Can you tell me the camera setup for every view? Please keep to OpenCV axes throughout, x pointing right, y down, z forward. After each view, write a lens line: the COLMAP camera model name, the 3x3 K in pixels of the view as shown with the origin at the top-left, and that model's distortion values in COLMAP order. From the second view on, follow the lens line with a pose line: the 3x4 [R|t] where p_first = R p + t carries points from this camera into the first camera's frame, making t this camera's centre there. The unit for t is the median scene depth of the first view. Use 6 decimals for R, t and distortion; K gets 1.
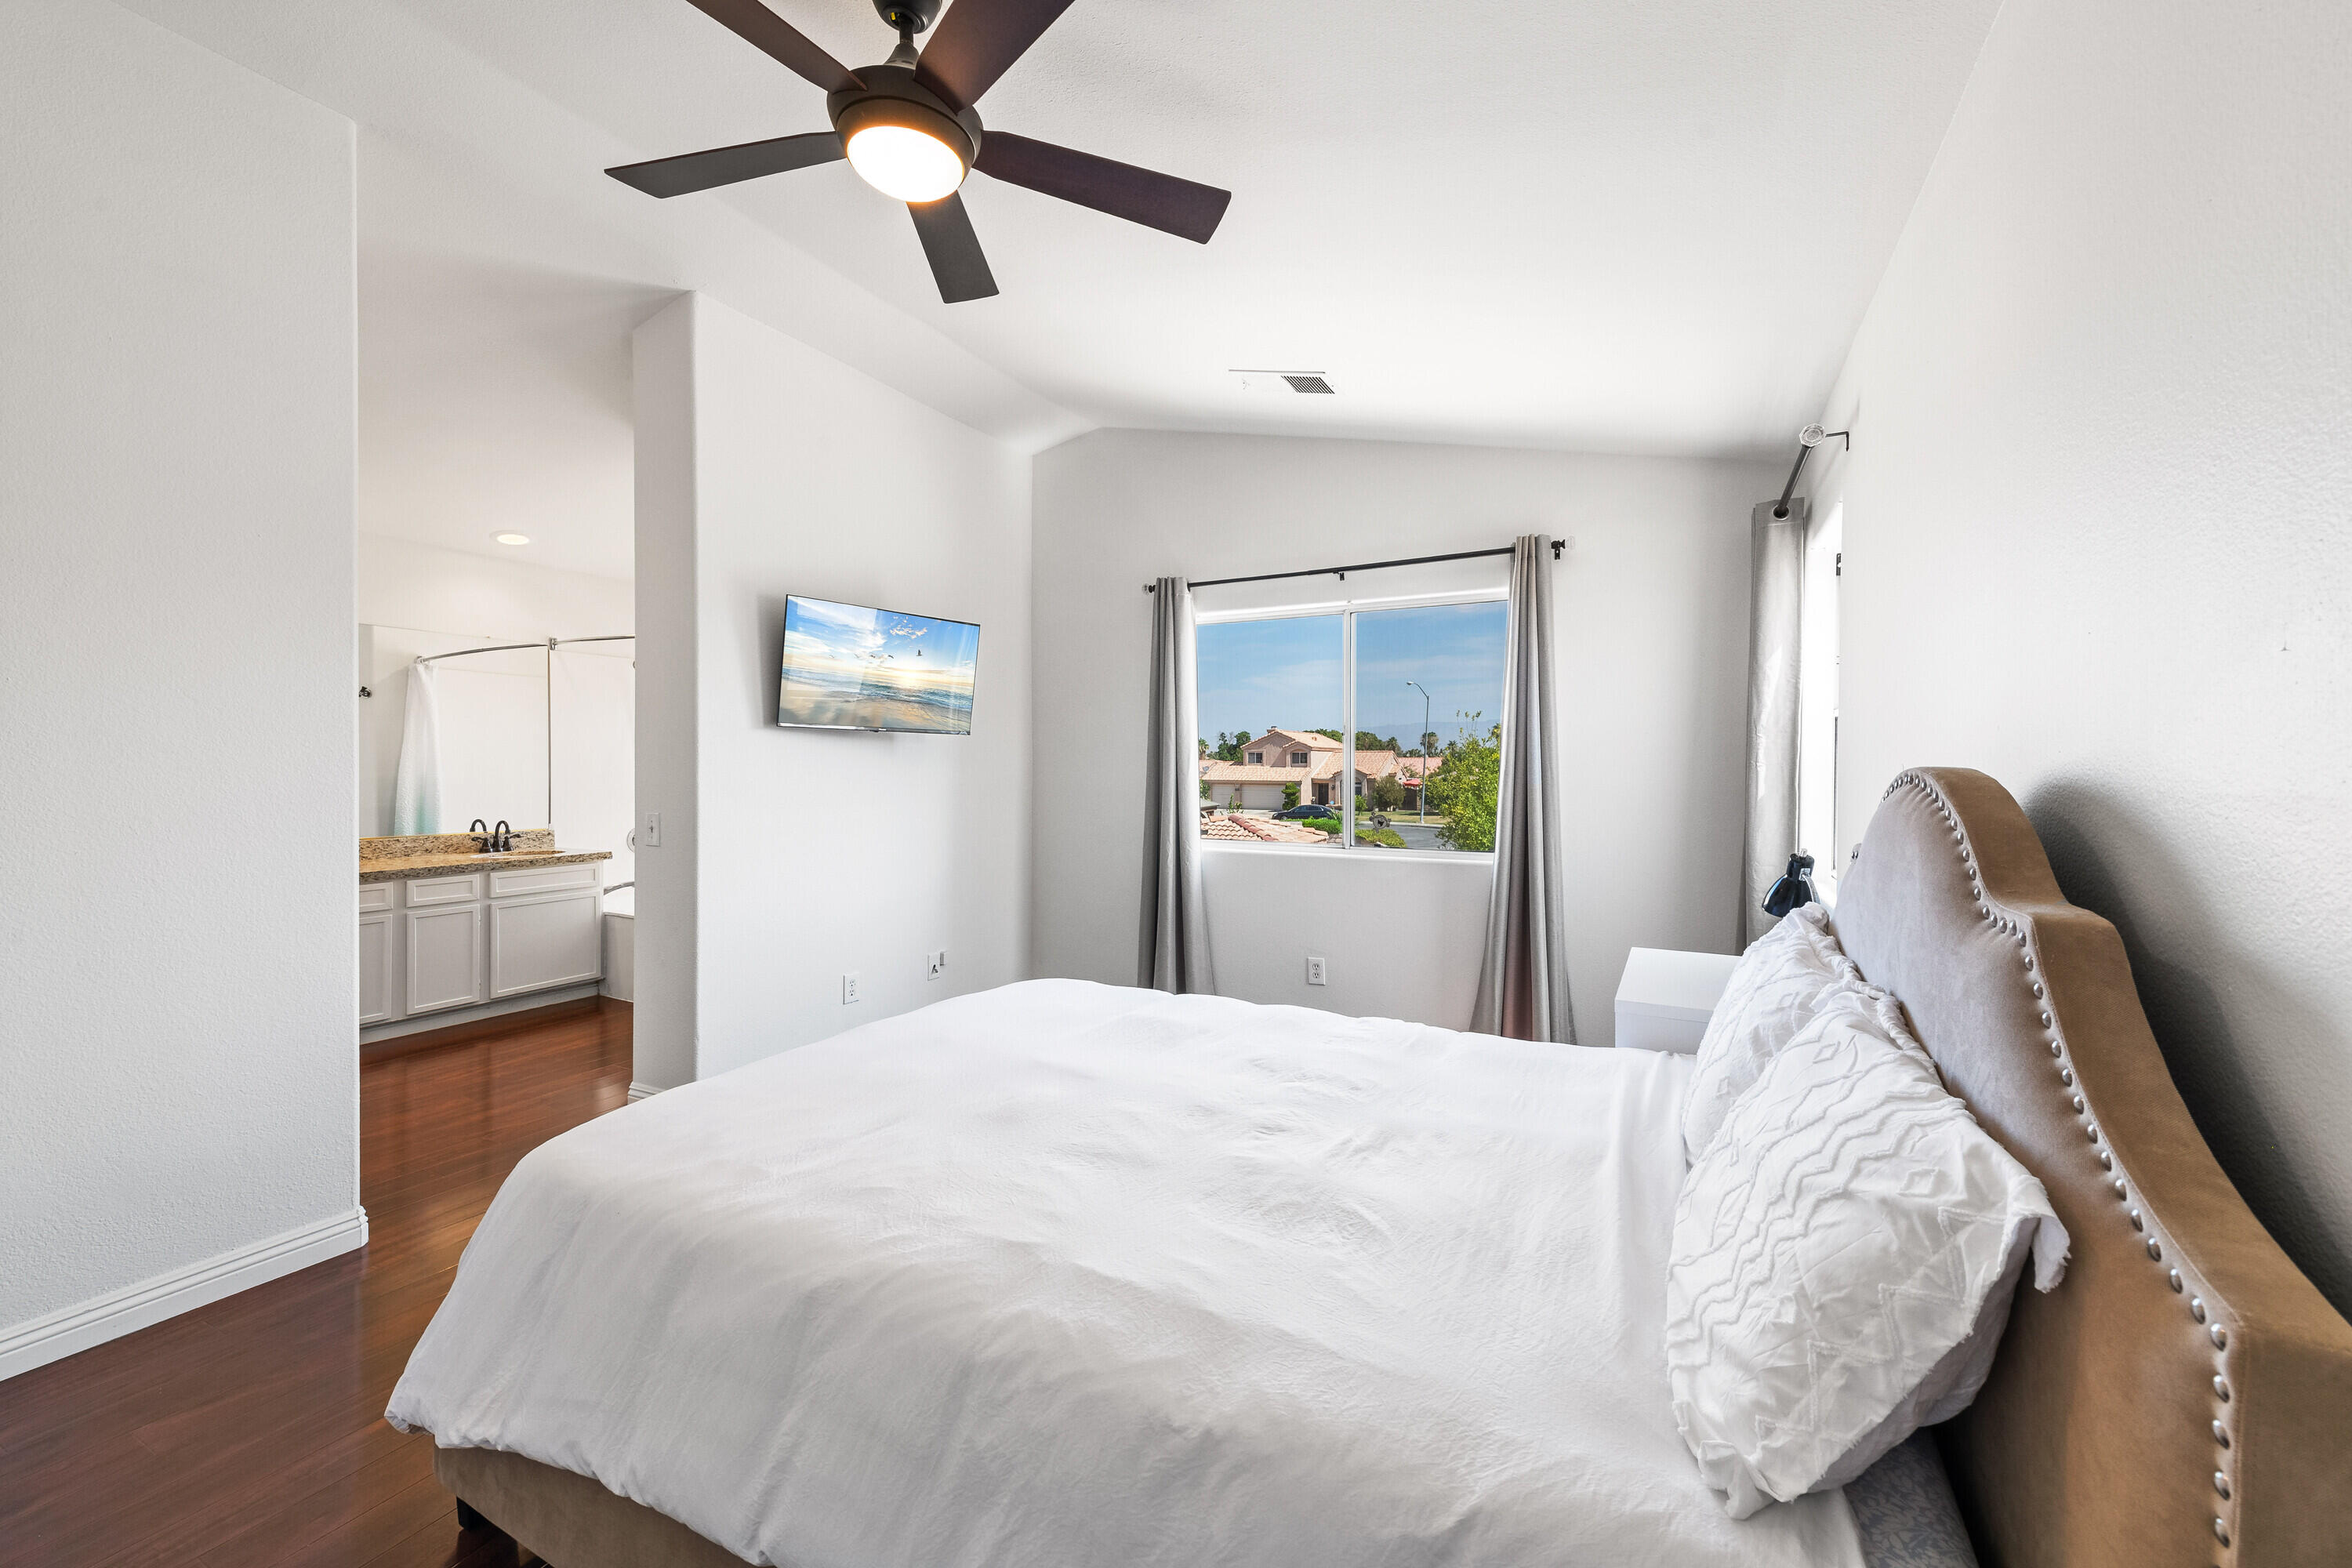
lens RADIAL K [[929.7, 0, 1187.4], [0, 929.7, 776.5], [0, 0, 1]] dist [0.012017, -0.000493]
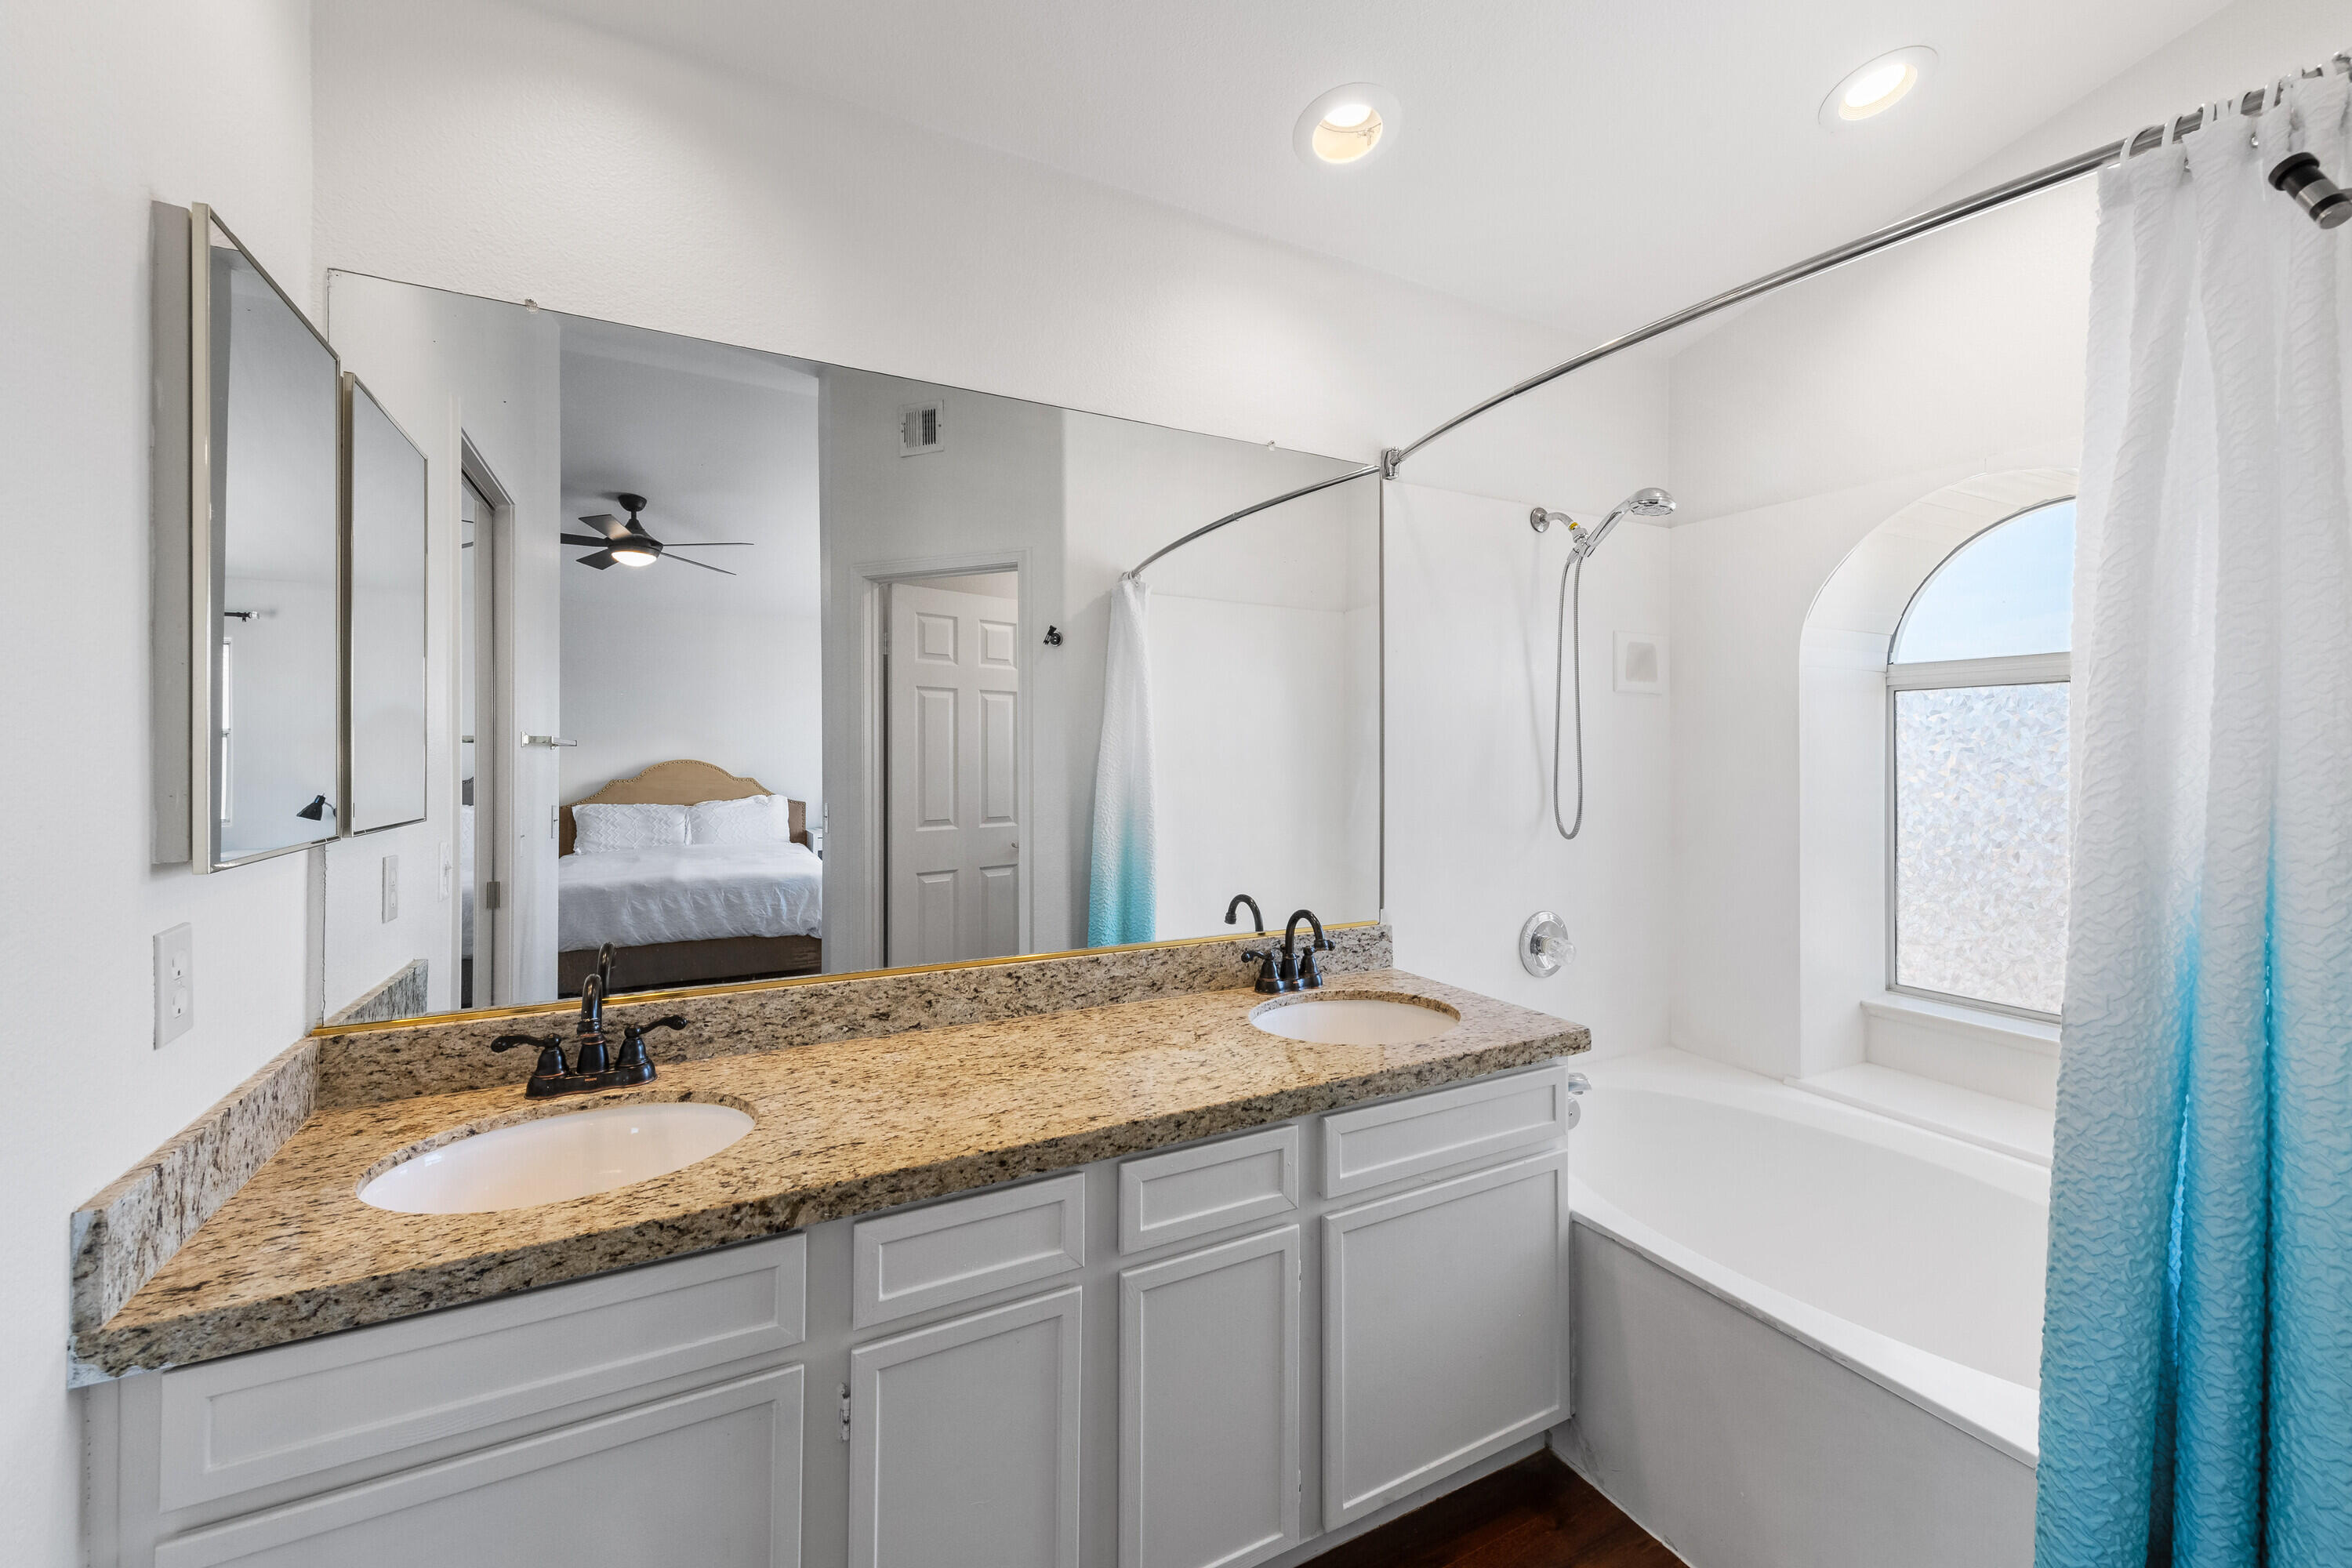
lens RADIAL K [[929.7, 0, 1175.4], [0, 929.7, 763.6], [0, 0, 1]] dist [0.012017, -0.000493]
pose [[0.819520, 0.000496, -0.573050, -0.554844], [-0.009143, 0.999884, -0.012211, -0.006815], [0.572978, 0.015246, 0.819429, 0.655184]]
